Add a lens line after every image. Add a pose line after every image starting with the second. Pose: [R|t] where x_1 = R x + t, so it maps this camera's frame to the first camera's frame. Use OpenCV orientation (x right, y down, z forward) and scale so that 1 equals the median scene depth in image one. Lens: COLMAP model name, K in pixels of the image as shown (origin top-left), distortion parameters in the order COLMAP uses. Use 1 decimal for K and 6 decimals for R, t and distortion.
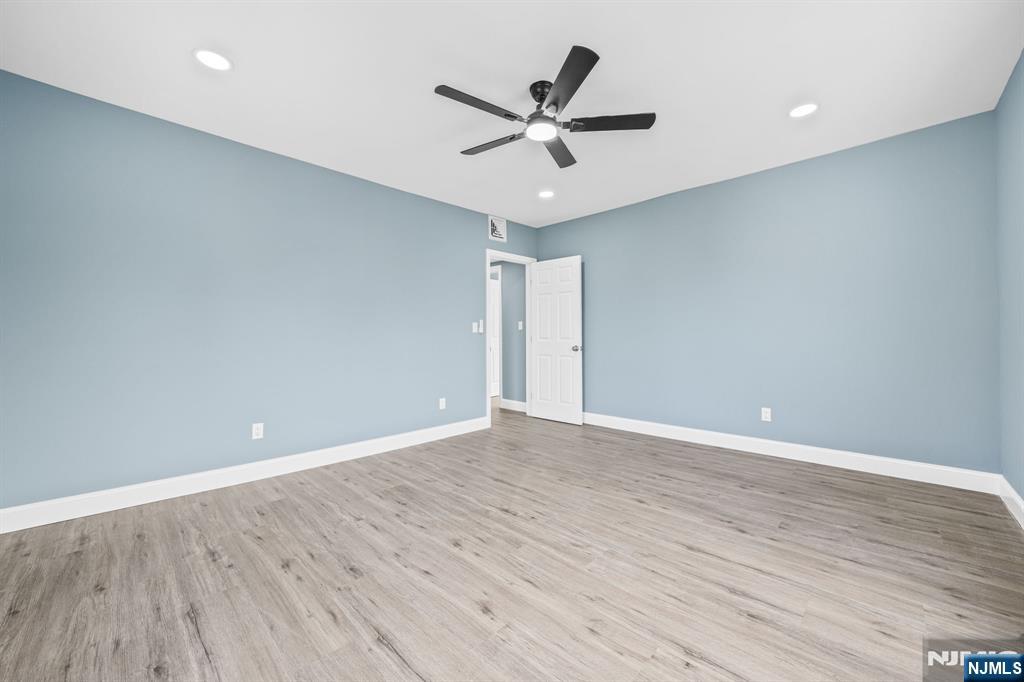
lens RADIAL K [[371.1, 0, 508.4], [0, 371.1, 337.5], [0, 0, 1]] dist [-0.011631, 0.000120]
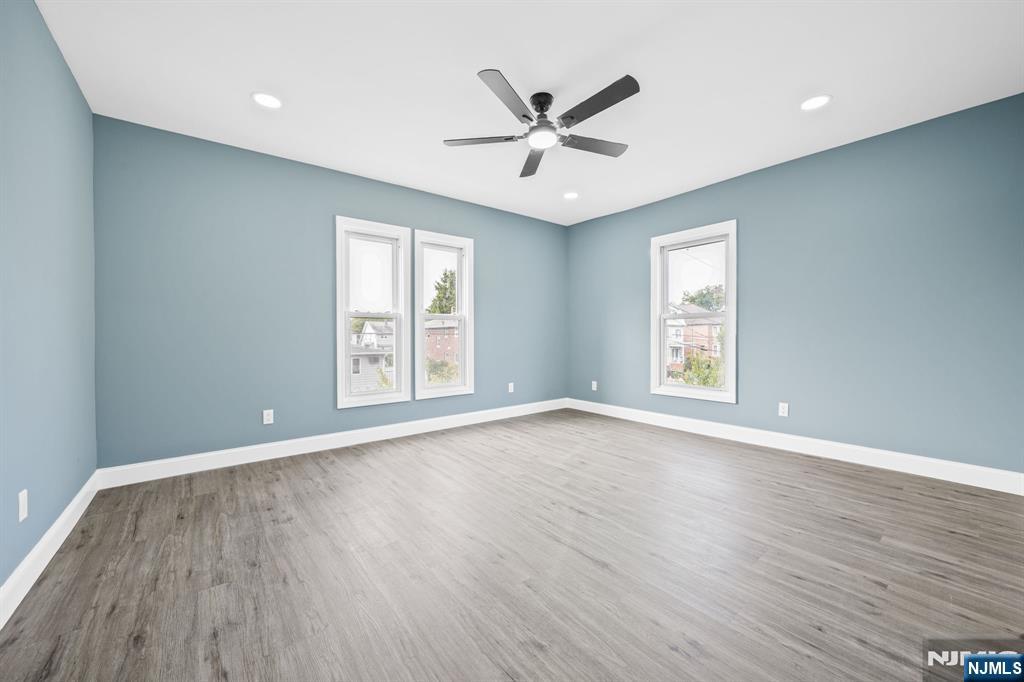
lens RADIAL K [[371.1, 0, 508.4], [0, 371.1, 337.5], [0, 0, 1]] dist [-0.011631, 0.000120]
pose [[-0.991771, 0.010103, 0.127622, 0.055176], [0.011422, 0.999889, 0.009608, 0.002309], [-0.127511, 0.010987, -0.991776, 2.077395]]
